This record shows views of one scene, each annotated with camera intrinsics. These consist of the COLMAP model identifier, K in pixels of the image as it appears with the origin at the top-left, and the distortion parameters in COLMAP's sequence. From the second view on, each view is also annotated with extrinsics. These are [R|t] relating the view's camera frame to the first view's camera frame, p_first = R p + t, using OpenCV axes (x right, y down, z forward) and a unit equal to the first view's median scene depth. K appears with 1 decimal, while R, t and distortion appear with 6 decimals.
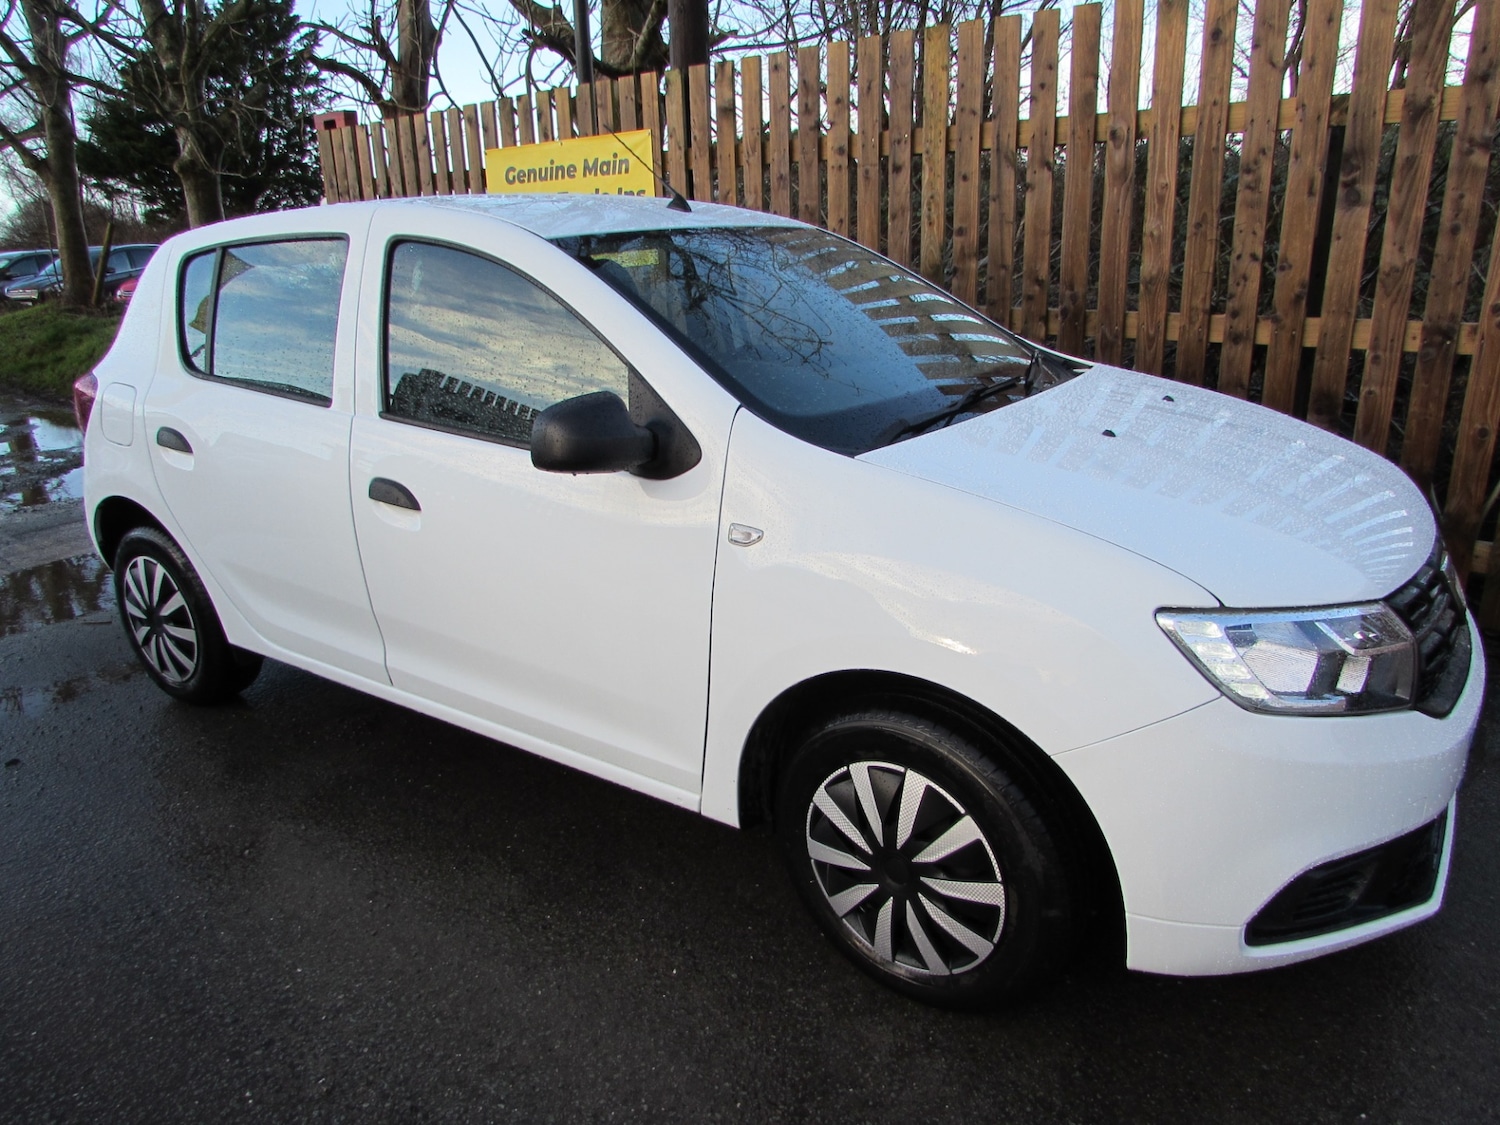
lens RADIAL K [[1059.1, 0, 748.3], [0, 1059.1, 567.6], [0, 0, 1]] dist [-0.046832, 0.025097]
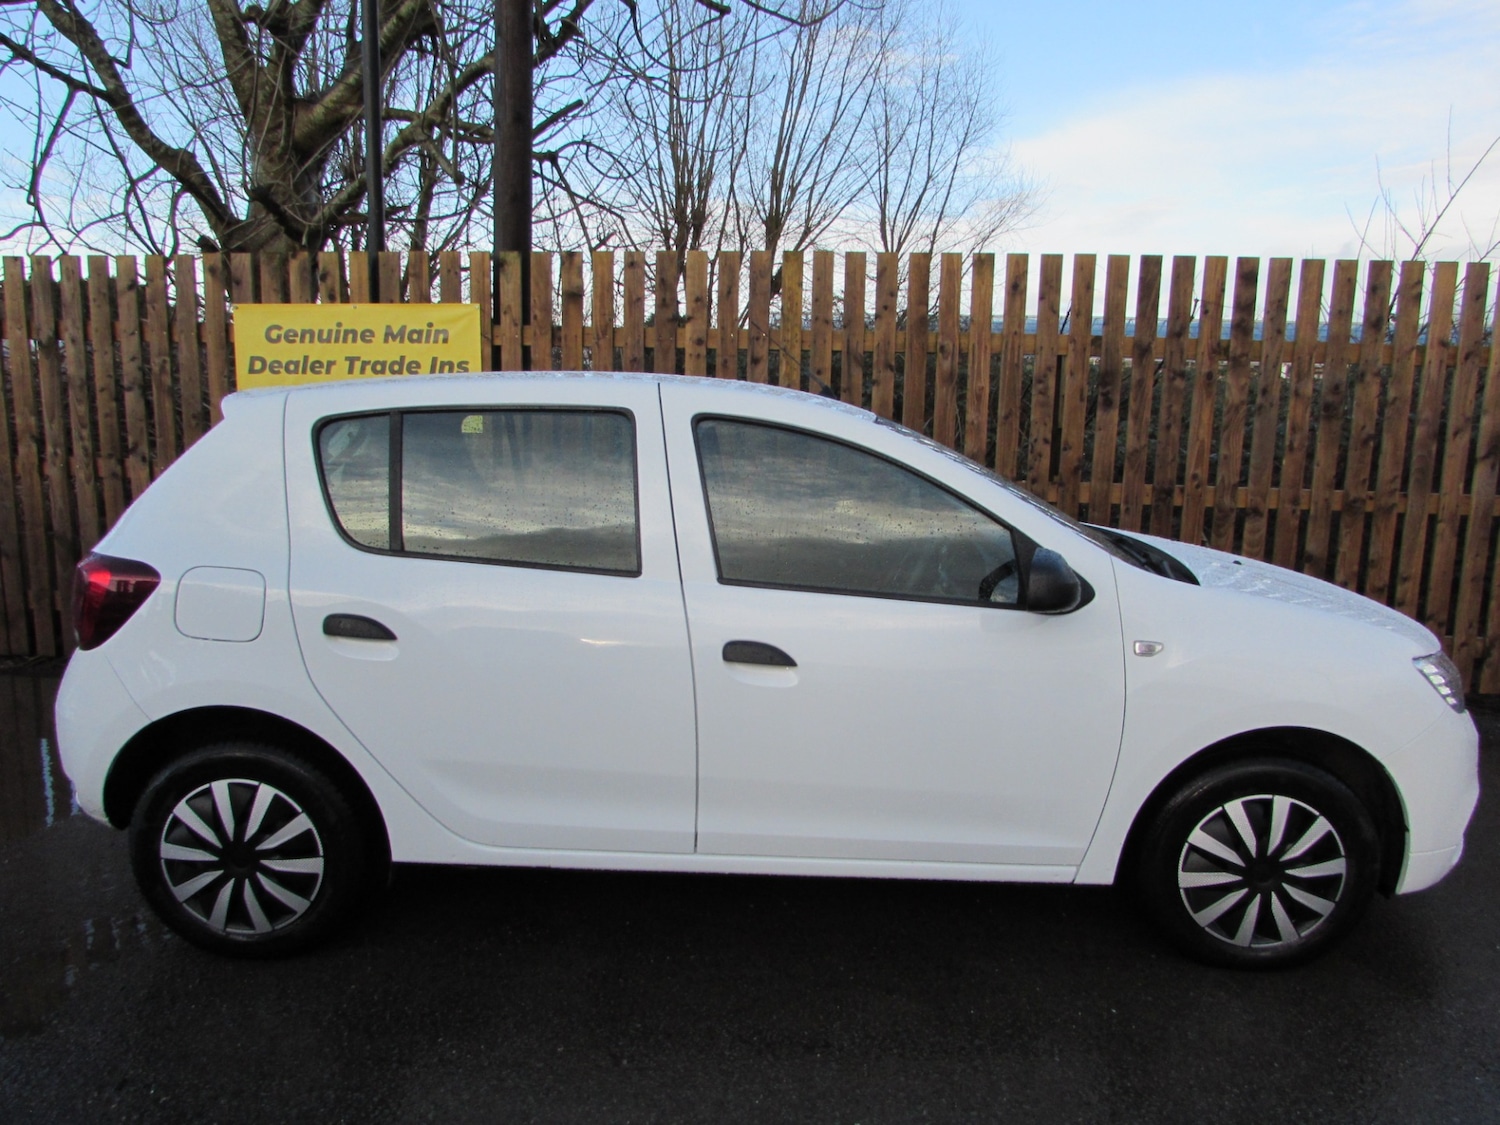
lens RADIAL K [[1059.1, 0, 749.1], [0, 1059.1, 565.4], [0, 0, 1]] dist [-0.046832, 0.025097]
pose [[0.825078, -0.048059, 0.562972, -0.668568], [0.132177, 0.985146, -0.109617, -0.031058], [-0.549341, 0.164855, 0.819174, 0.090929]]
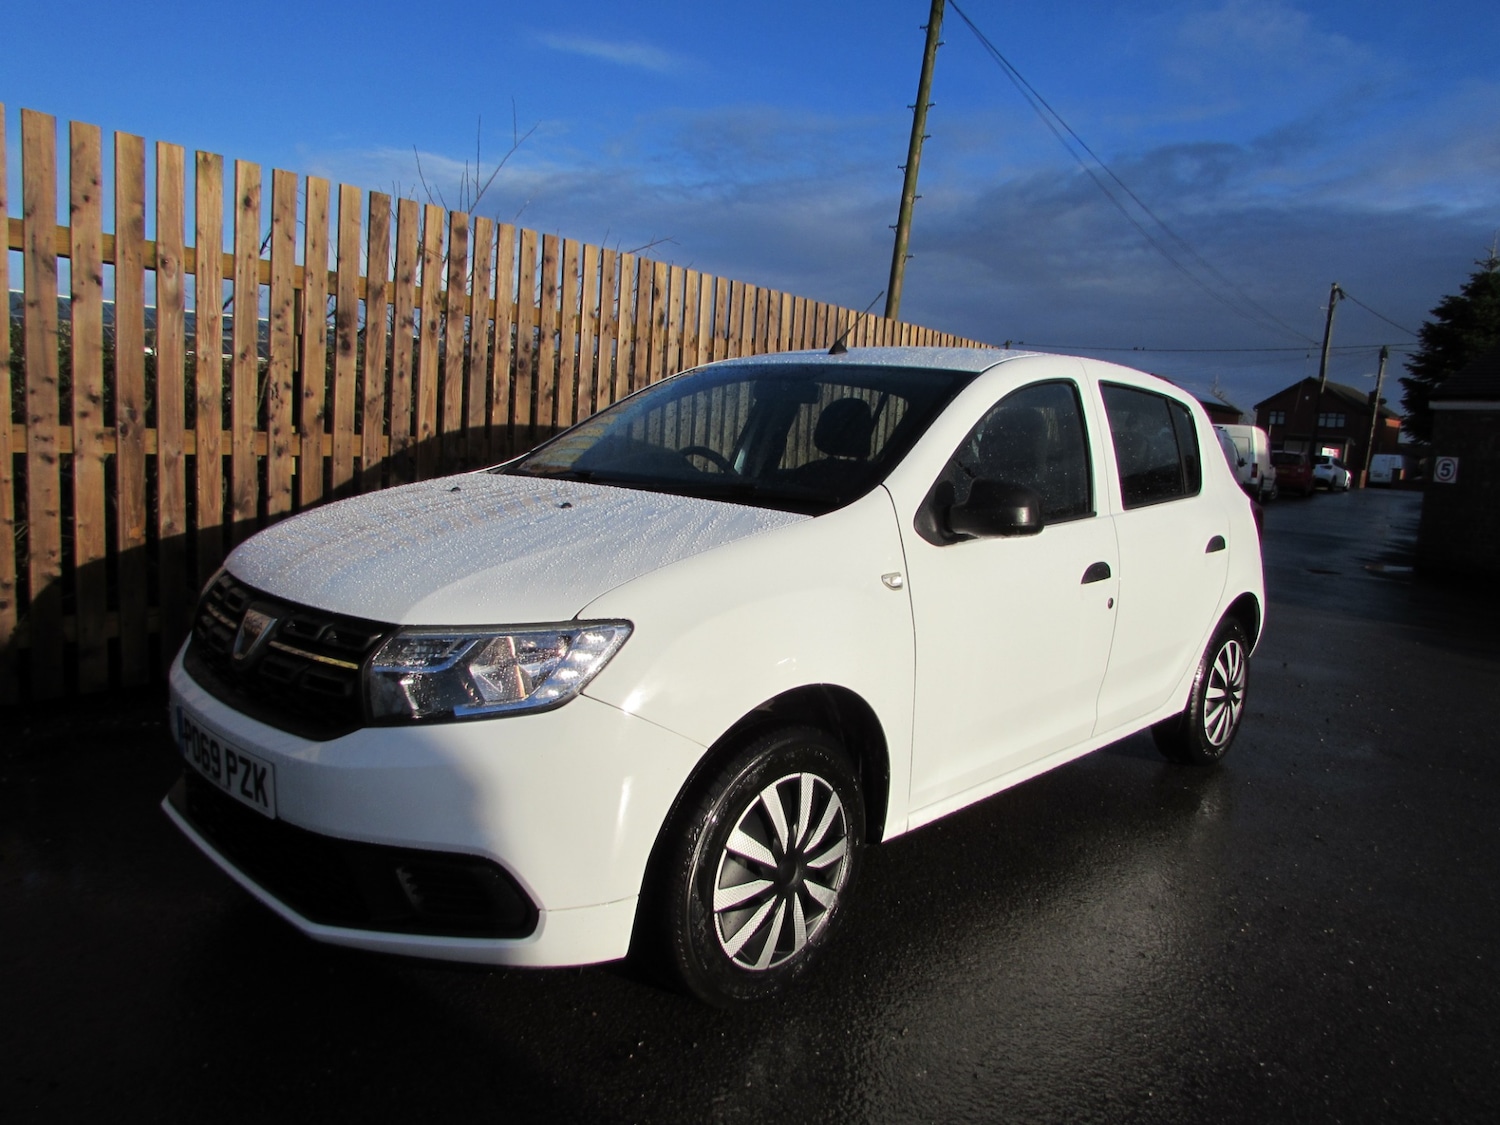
lens RADIAL K [[1059.1, 0, 746.9], [0, 1059.1, 561.6], [0, 0, 1]] dist [-0.046832, 0.025097]
pose [[-0.046919, -0.105143, 0.993350, -0.814660], [0.247406, 0.962237, 0.113536, -0.106879], [-0.967775, 0.251088, -0.019135, 0.569536]]
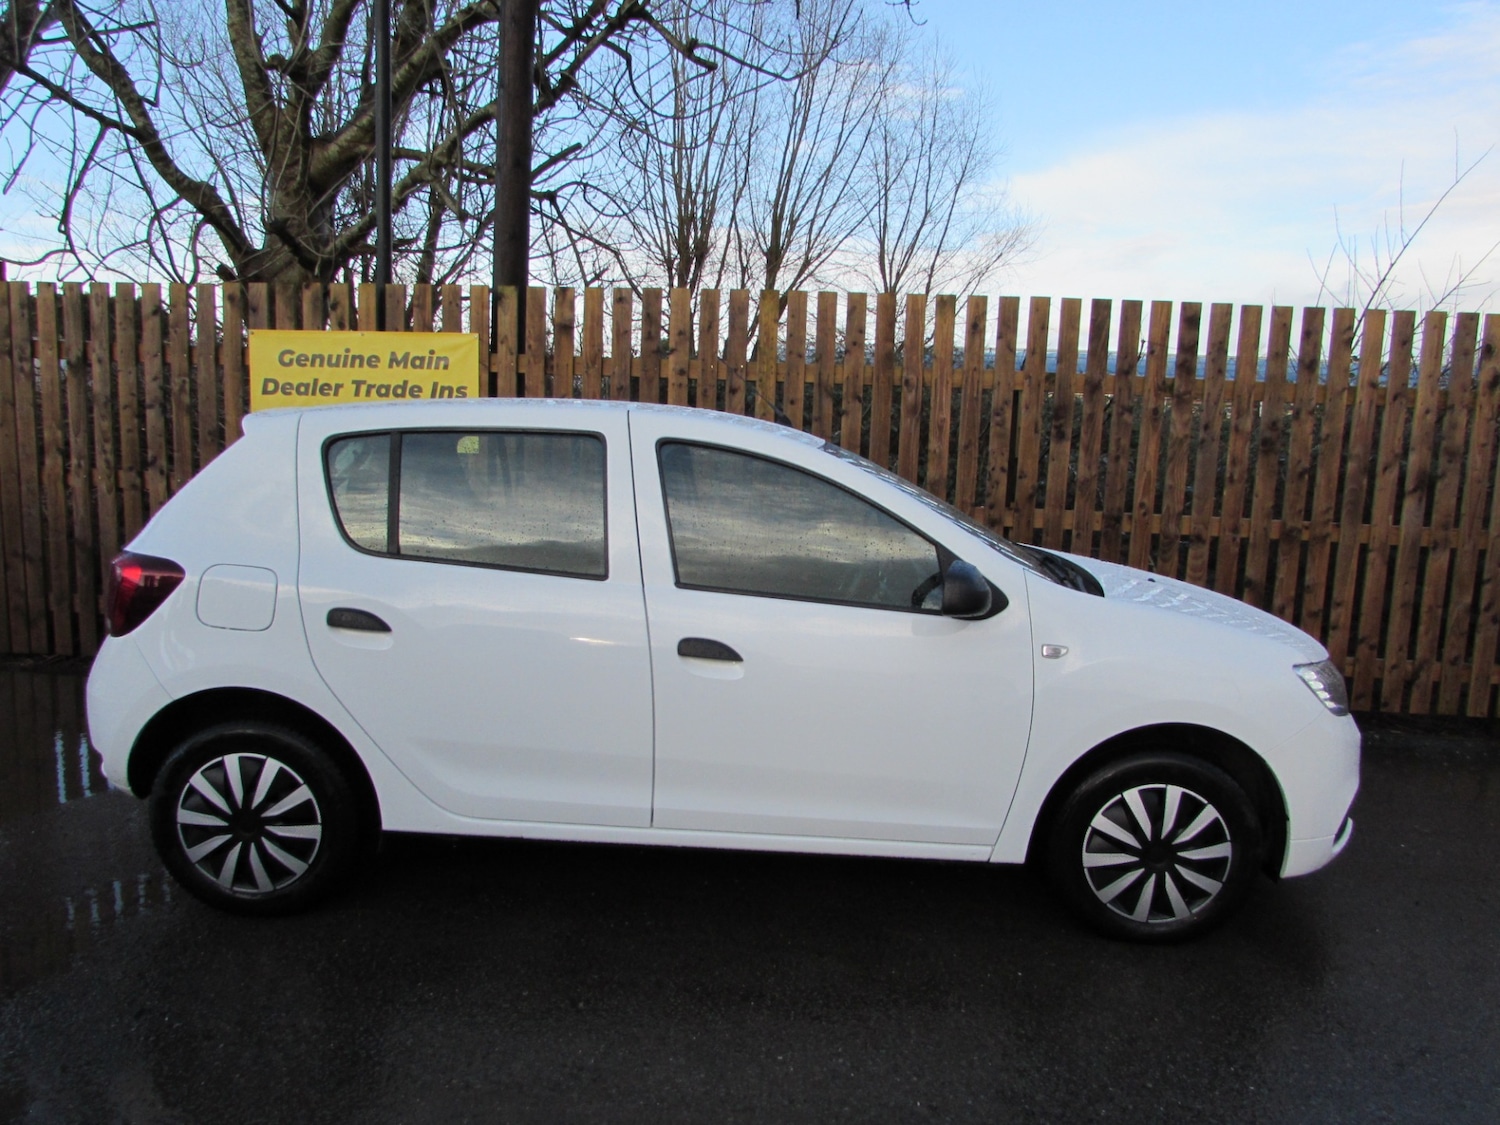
lens RADIAL K [[1059.1, 0, 747.5], [0, 1059.1, 564.9], [0, 0, 1]] dist [-0.046832, 0.025097]
pose [[0.827200, -0.019265, 0.561577, -0.695181], [0.114680, 0.984165, -0.135160, 0.001060], [-0.550081, 0.176206, 0.816310, -0.012723]]
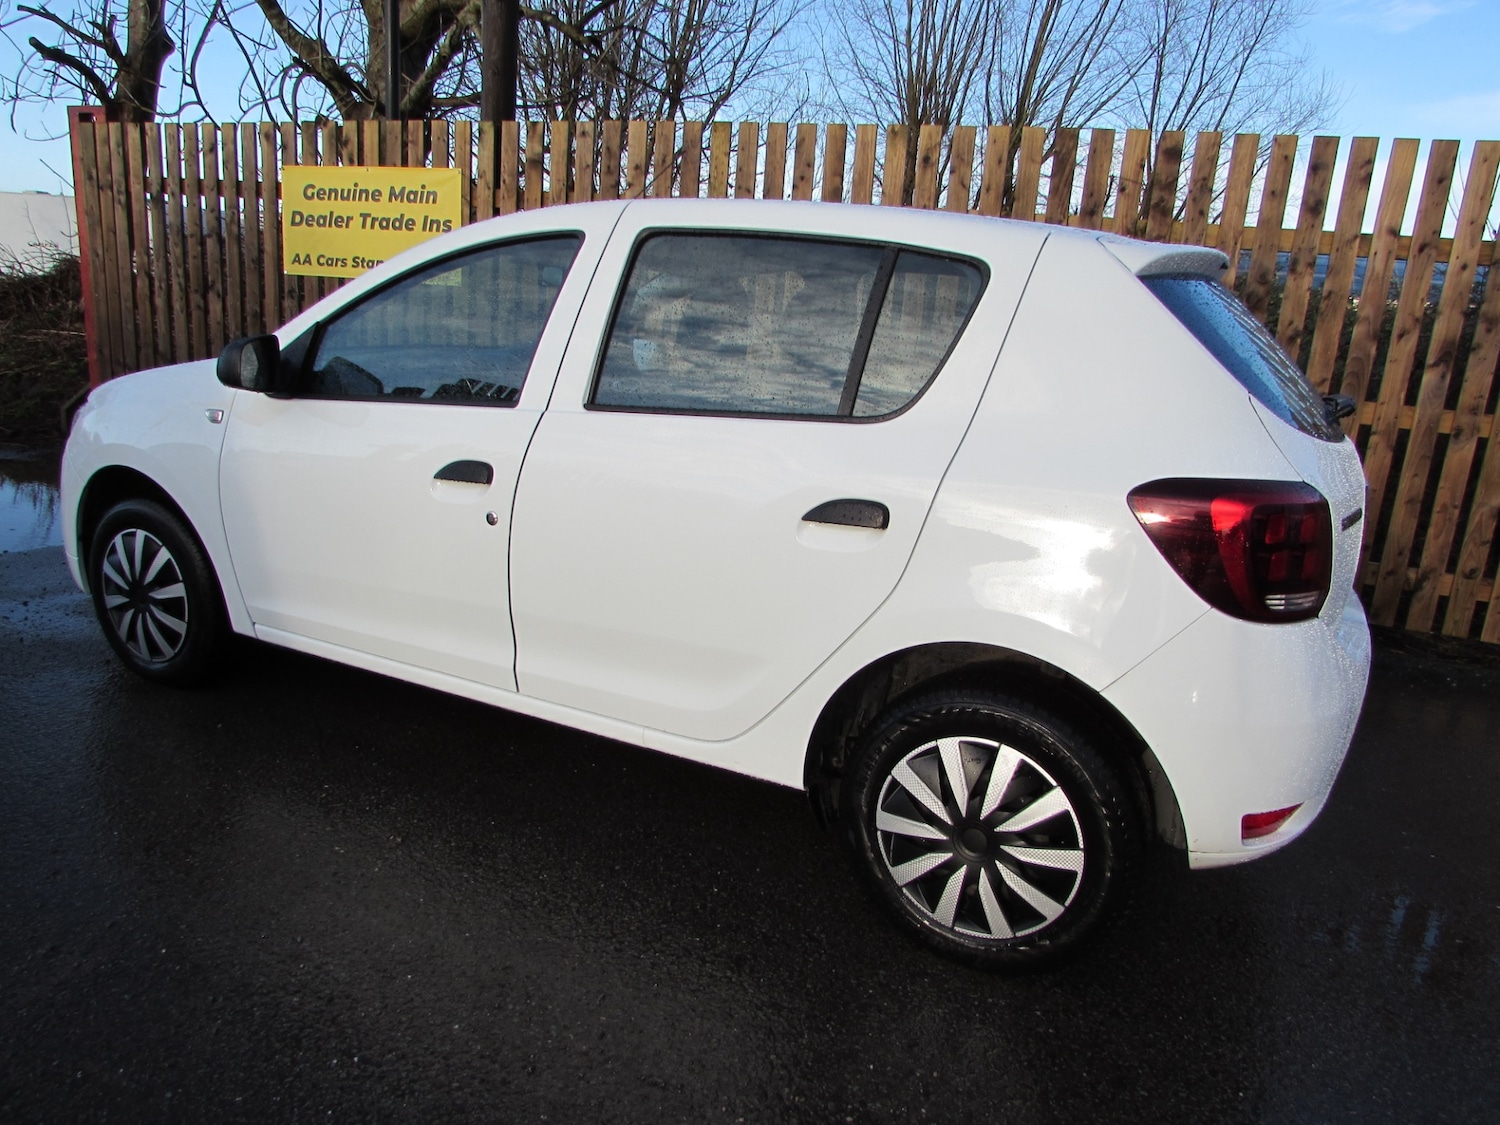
lens RADIAL K [[1059.1, 0, 749.8], [0, 1059.1, 571.6], [0, 0, 1]] dist [-0.046832, 0.025097]
pose [[0.945544, 0.017749, 0.325010, -0.229864], [-0.000584, 0.998603, -0.052835, 0.121075], [-0.325494, 0.049768, 0.944233, -0.238578]]
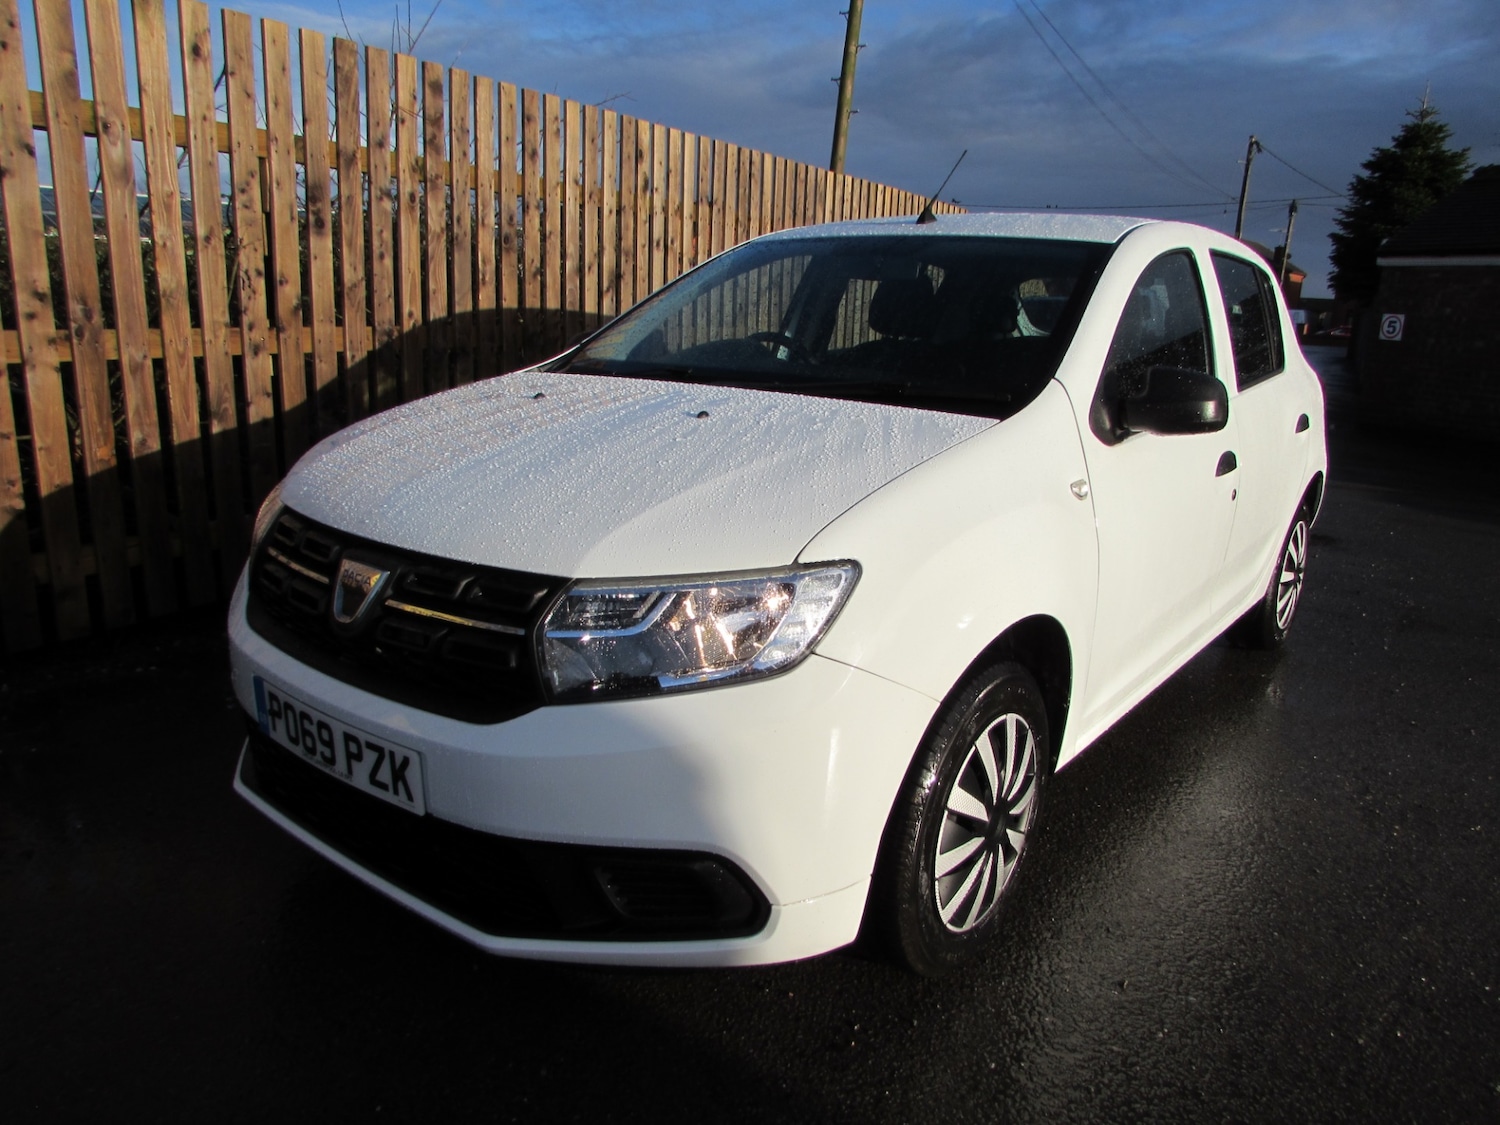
lens RADIAL K [[1059.1, 0, 750.4], [0, 1059.1, 564.6], [0, 0, 1]] dist [-0.046832, 0.025097]
pose [[-0.137439, -0.221565, 0.965412, -0.701971], [0.271290, 0.928971, 0.251823, -0.157620], [-0.952634, 0.296517, -0.067568, 0.704440]]
